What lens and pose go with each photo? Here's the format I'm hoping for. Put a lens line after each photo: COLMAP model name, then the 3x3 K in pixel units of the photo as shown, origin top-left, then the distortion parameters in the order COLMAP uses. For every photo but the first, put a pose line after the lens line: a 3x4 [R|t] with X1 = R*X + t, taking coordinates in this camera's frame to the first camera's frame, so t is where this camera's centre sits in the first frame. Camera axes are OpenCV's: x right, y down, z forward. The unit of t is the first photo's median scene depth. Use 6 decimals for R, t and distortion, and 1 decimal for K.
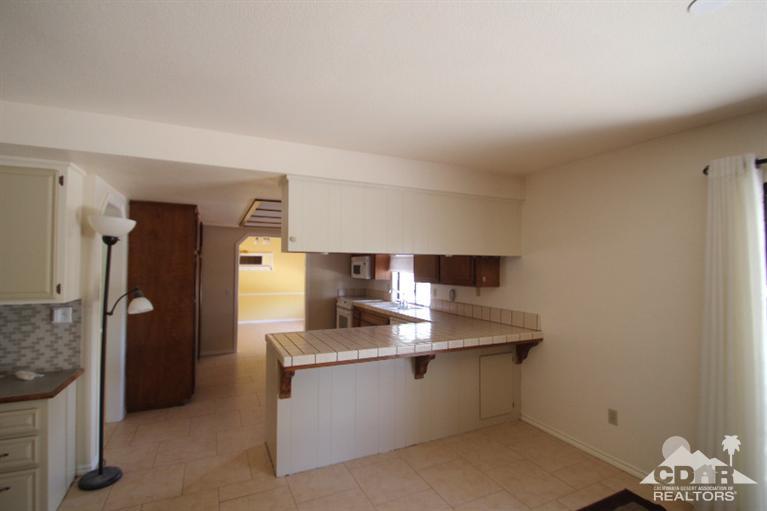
lens RADIAL K [[352.8, 0, 386.6], [0, 352.8, 257.4], [0, 0, 1]] dist [-0.009842, -0.003567]
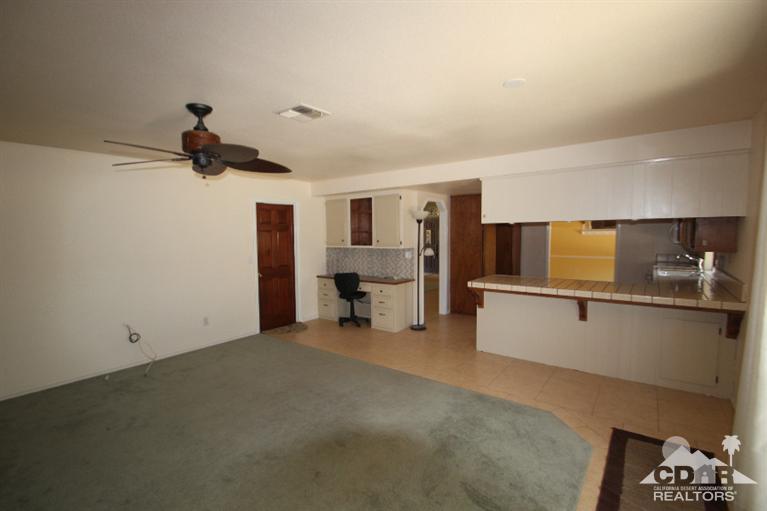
lens RADIAL K [[352.8, 0, 381.7], [0, 352.8, 258.6], [0, 0, 1]] dist [-0.009842, -0.003567]
pose [[0.471495, 0.052298, -0.880316, 1.047438], [0.038251, 0.996088, 0.079663, -0.001771], [0.881039, -0.071233, 0.467650, -0.246349]]
